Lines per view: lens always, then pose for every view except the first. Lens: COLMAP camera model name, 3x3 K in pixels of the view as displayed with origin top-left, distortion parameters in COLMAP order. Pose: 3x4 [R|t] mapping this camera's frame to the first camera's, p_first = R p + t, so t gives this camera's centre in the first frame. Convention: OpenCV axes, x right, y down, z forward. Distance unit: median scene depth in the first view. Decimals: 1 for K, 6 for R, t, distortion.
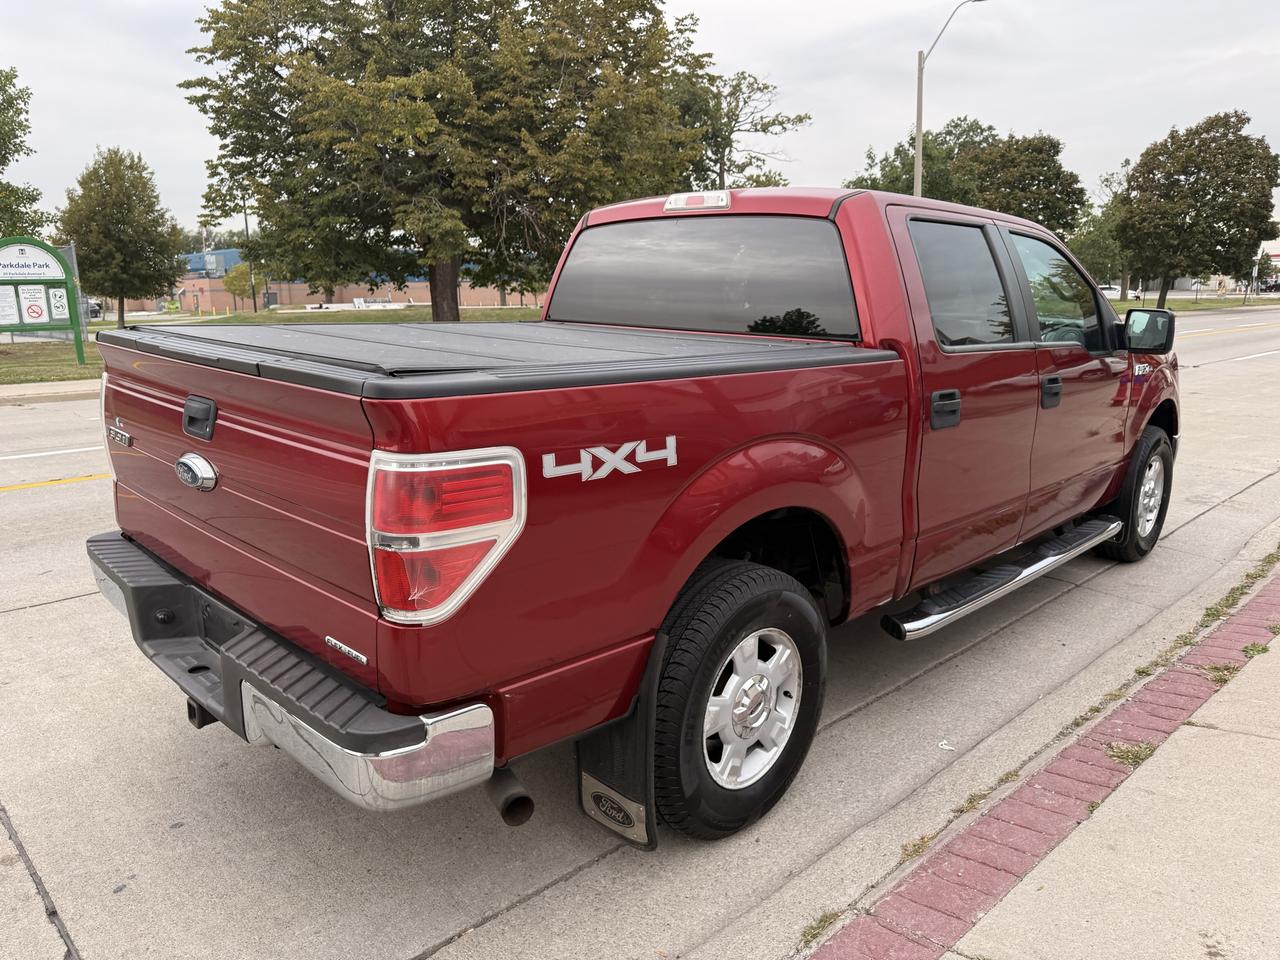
lens RADIAL K [[911.6, 0, 645.4], [0, 911.6, 468.6], [0, 0, 1]] dist [0.022283, -0.025671]
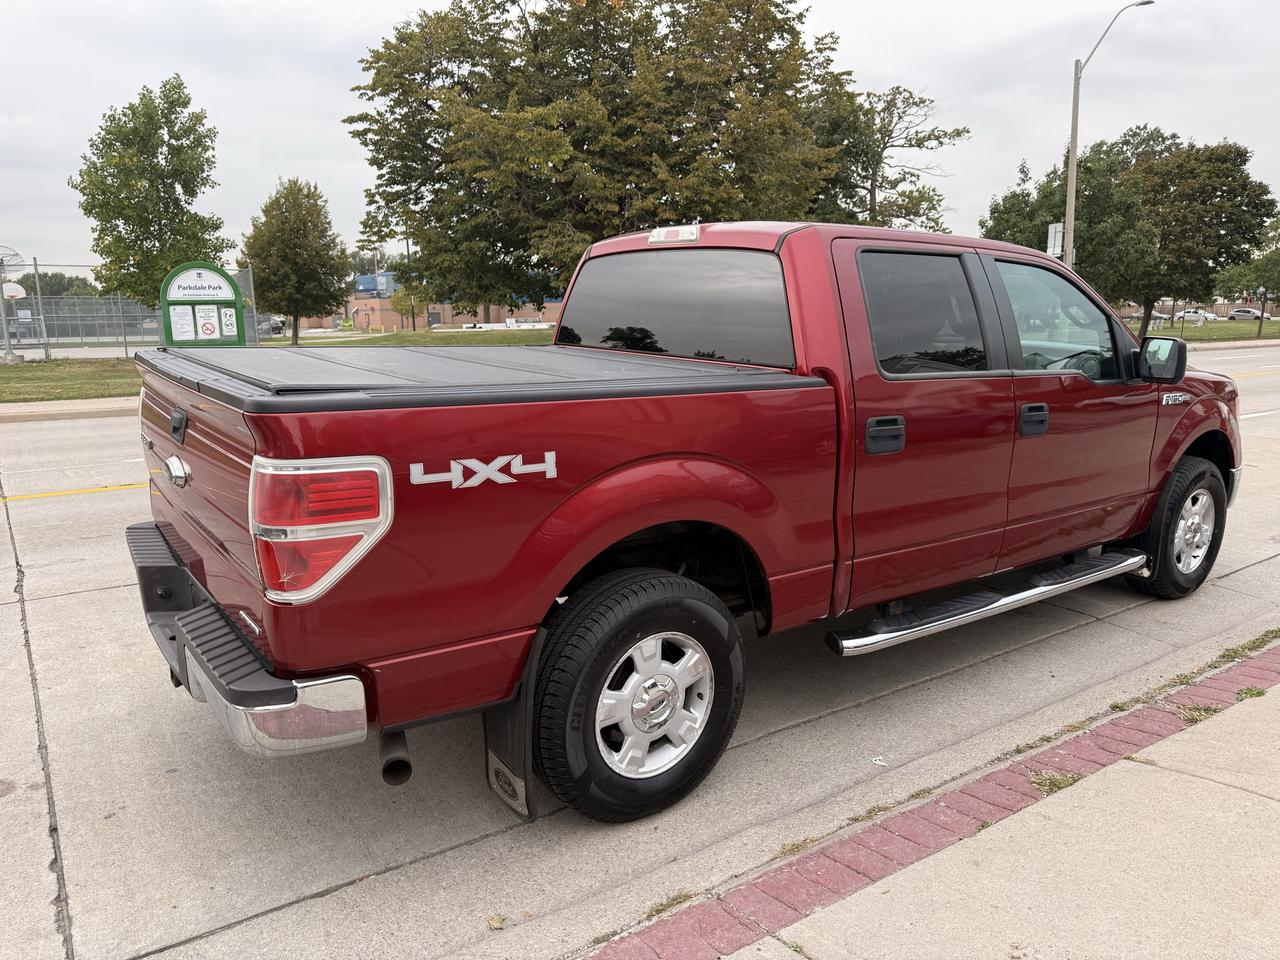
lens RADIAL K [[911.6, 0, 643.8], [0, 911.6, 479.5], [0, 0, 1]] dist [0.022283, -0.025671]
pose [[0.986701, 0.031719, -0.159420, 0.194836], [-0.033092, 0.999435, -0.005963, 0.000828], [0.159141, 0.011159, 0.987193, -0.053572]]
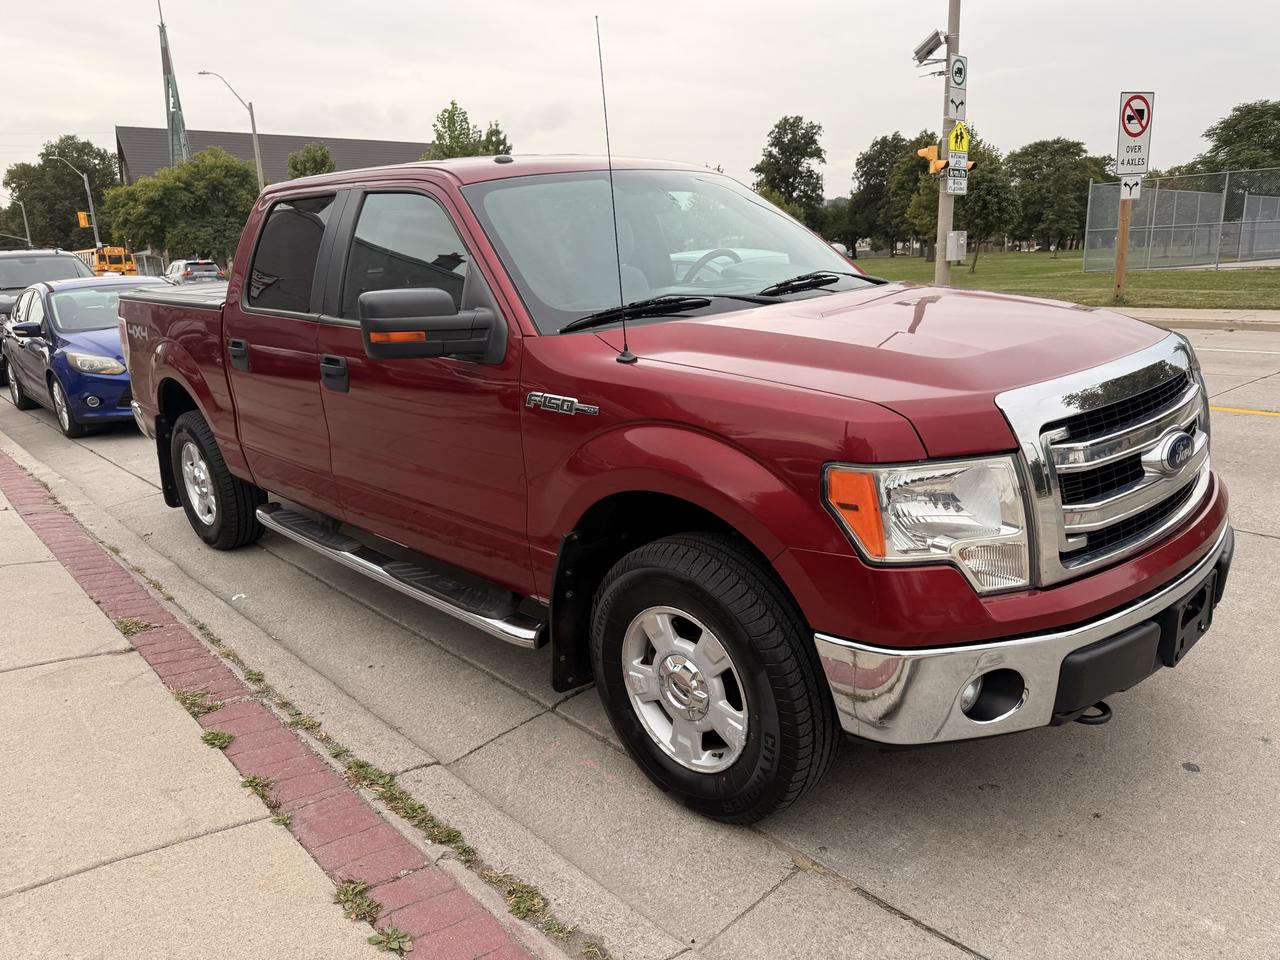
lens RADIAL K [[911.6, 0, 639.9], [0, 911.6, 483.5], [0, 0, 1]] dist [0.022283, -0.025671]
pose [[-0.032412, 0.259133, -0.965298, 1.414025], [-0.152443, 0.953223, 0.261010, -0.275967], [0.987781, 0.155613, 0.008607, 1.380134]]
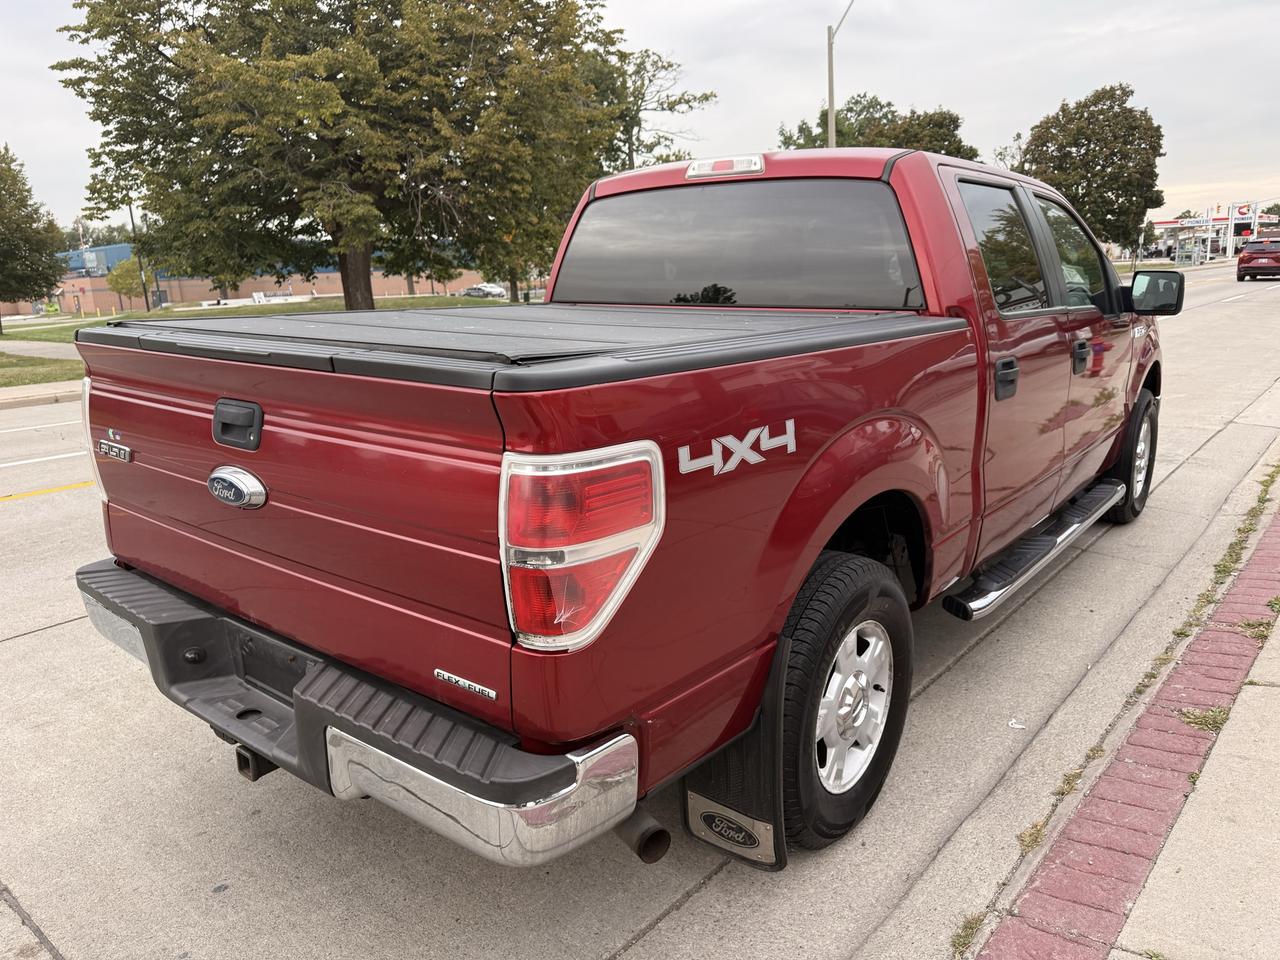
lens RADIAL K [[911.6, 0, 658.6], [0, 911.6, 480.7], [0, 0, 1]] dist [0.022283, -0.025671]
pose [[0.993490, -0.054406, 0.100092, -0.117843], [0.051384, 0.998149, 0.032522, -0.006845], [-0.101676, -0.027168, 0.994447, 0.067571]]
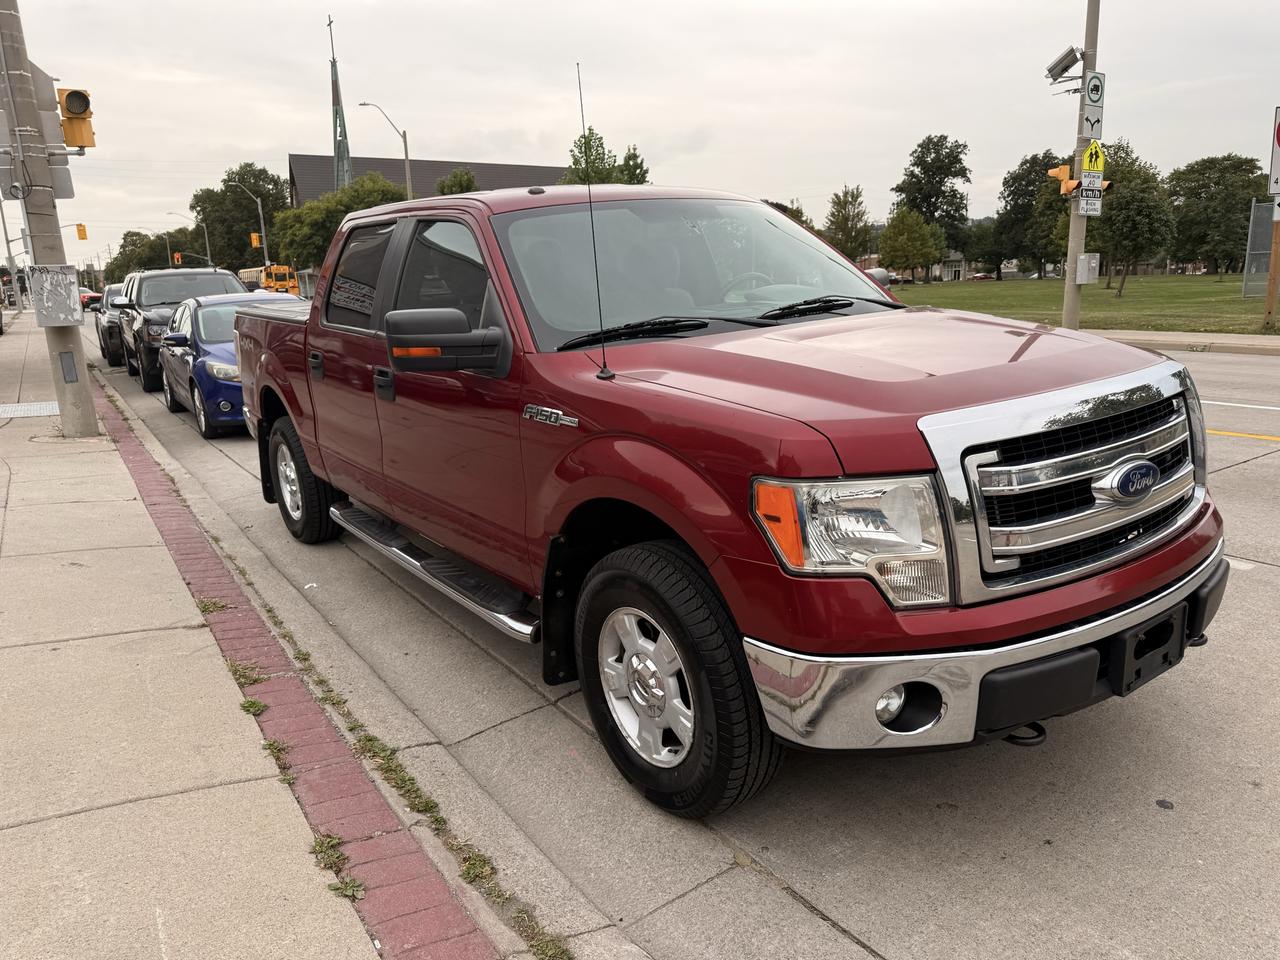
lens RADIAL K [[911.6, 0, 640.4], [0, 911.6, 481.2], [0, 0, 1]] dist [0.022283, -0.025671]
pose [[-0.177150, 0.232662, -0.956288, 1.449823], [-0.153618, 0.953210, 0.260371, -0.299802], [0.972121, 0.193027, -0.133120, 1.503077]]
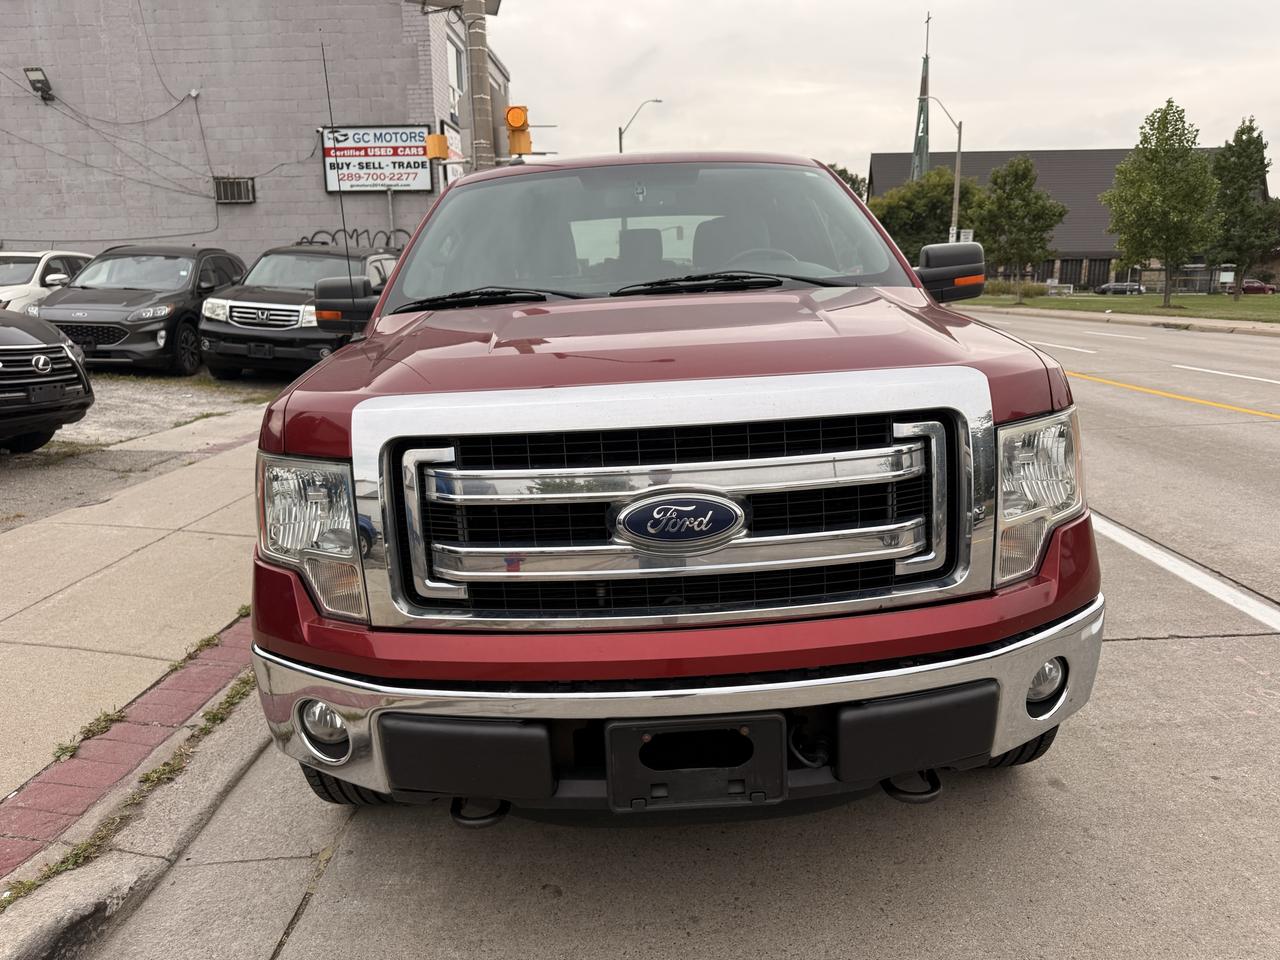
lens RADIAL K [[911.6, 0, 640.7], [0, 911.6, 475.6], [0, 0, 1]] dist [0.022283, -0.025671]
pose [[-0.701139, 0.166890, -0.693218, 1.101987], [-0.112402, 0.934196, 0.338591, -0.357576], [0.704109, 0.315318, -0.636243, 2.017367]]
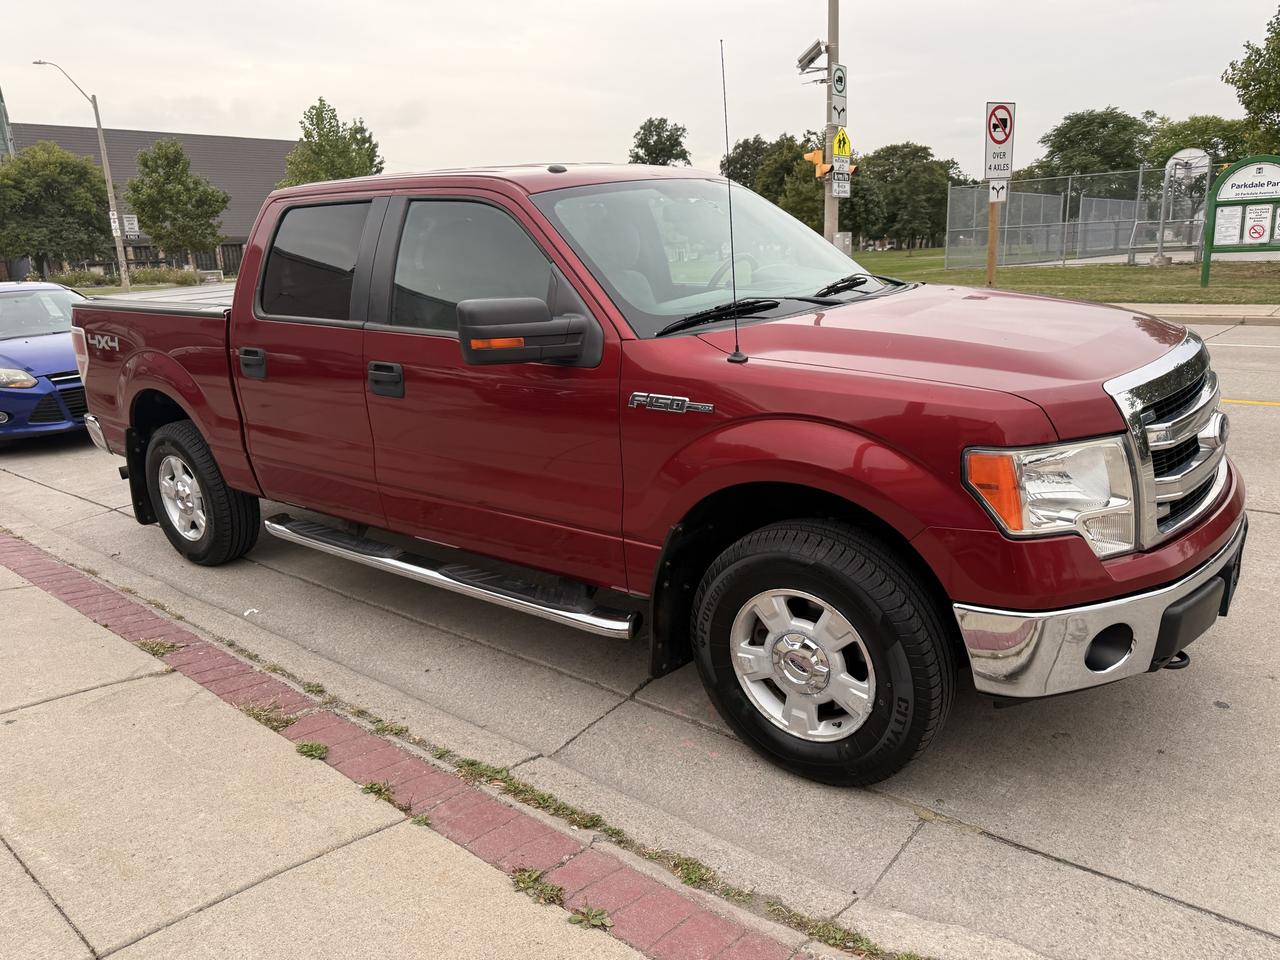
lens RADIAL K [[911.6, 0, 639.4], [0, 911.6, 478.7], [0, 0, 1]] dist [0.022283, -0.025671]
pose [[0.109920, 0.253307, -0.961121, 1.446517], [-0.148885, 0.960266, 0.236055, -0.253621], [0.982726, 0.117149, 0.143266, 1.191654]]
